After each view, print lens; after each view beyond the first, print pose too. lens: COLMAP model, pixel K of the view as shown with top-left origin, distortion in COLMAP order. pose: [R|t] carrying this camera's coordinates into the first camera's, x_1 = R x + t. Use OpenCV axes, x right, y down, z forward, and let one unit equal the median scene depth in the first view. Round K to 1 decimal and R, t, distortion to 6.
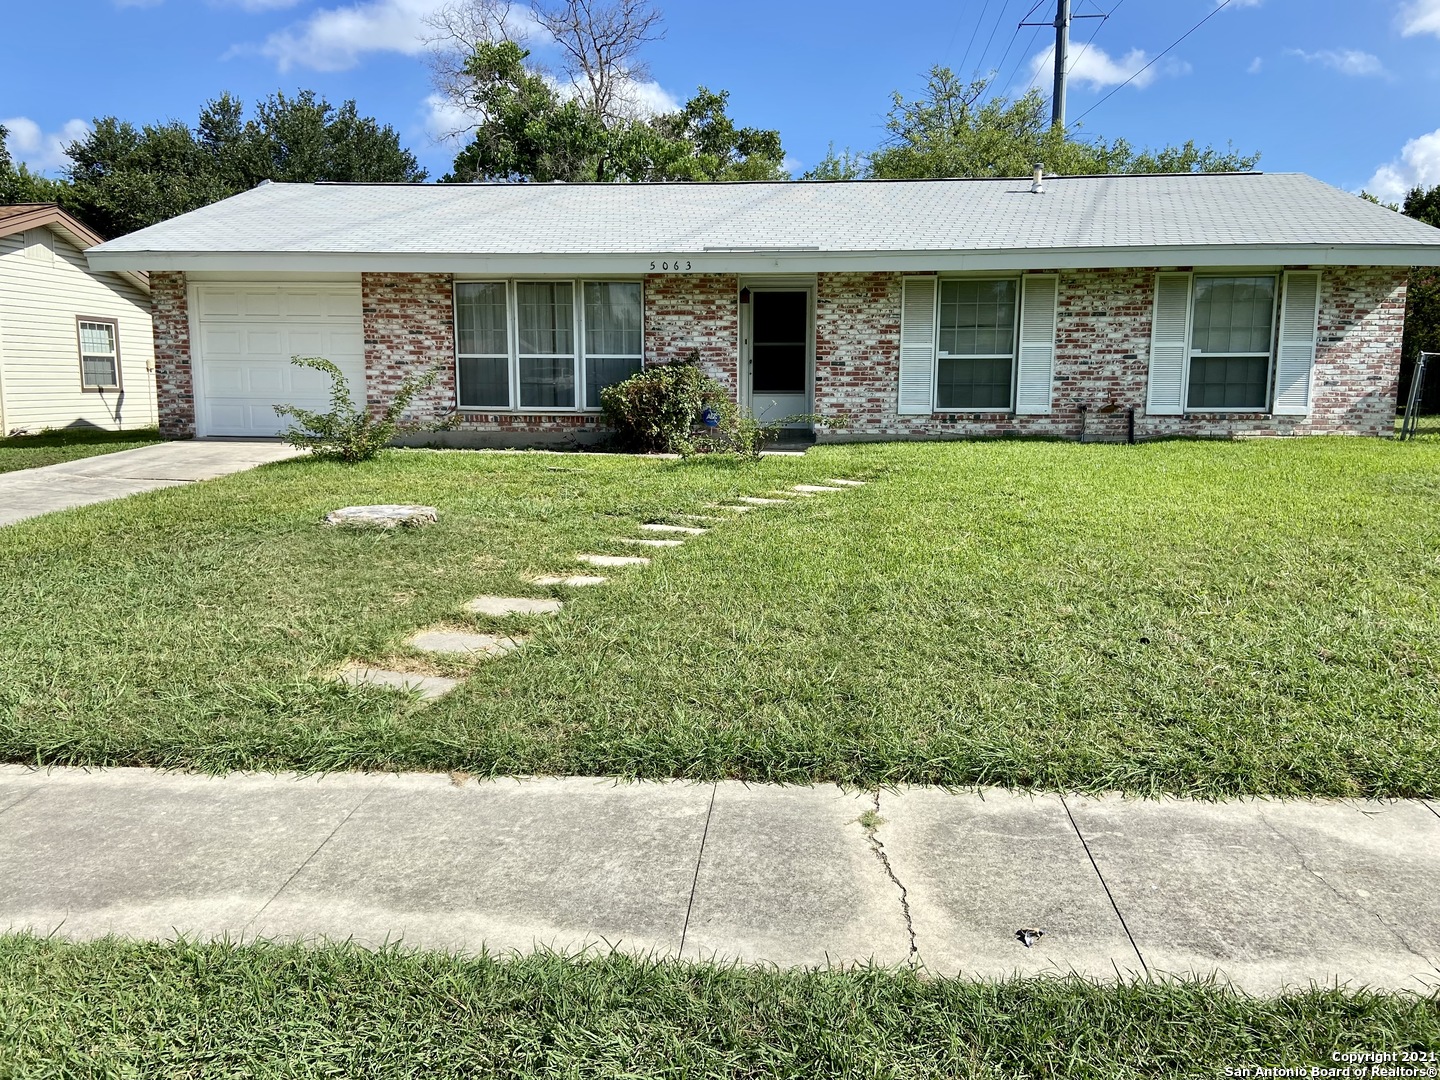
lens RADIAL K [[1099.0, 0, 645.3], [0, 1099.0, 563.9], [0, 0, 1]] dist [0.073557, -0.061551]
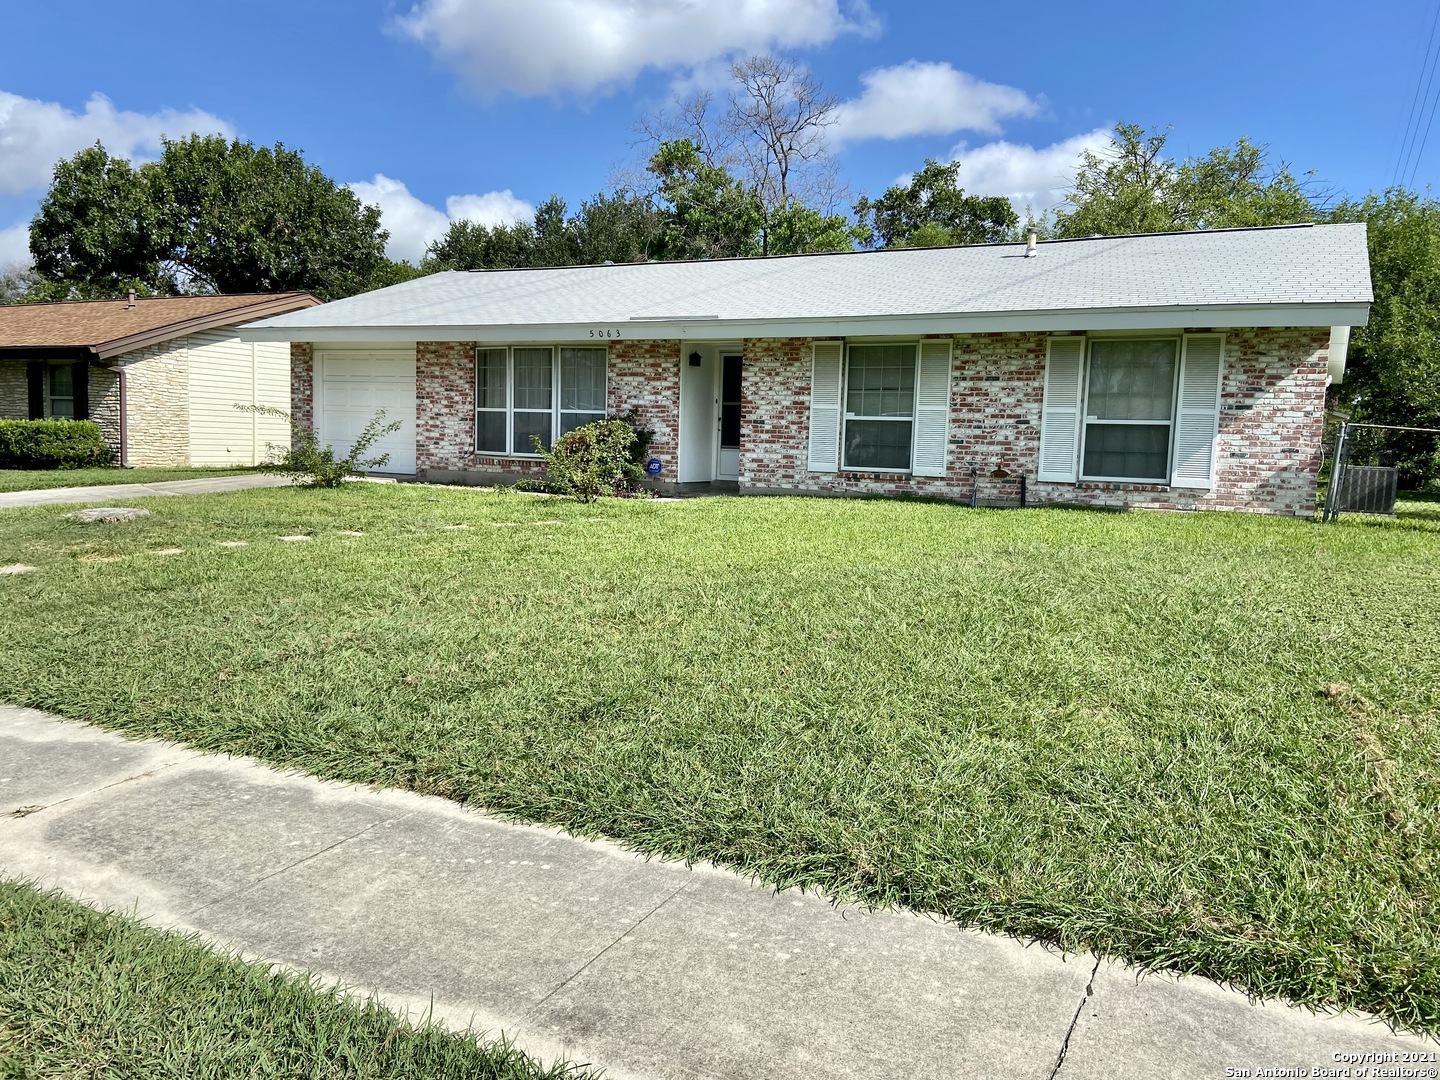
lens RADIAL K [[1099.0, 0, 723.2], [0, 1099.0, 545.9], [0, 0, 1]] dist [0.073557, -0.061551]
pose [[0.917937, 0.063347, -0.391637, 0.572325], [-0.090932, 0.994484, -0.052271, -0.002897], [0.386165, 0.083594, 0.918634, 0.015713]]
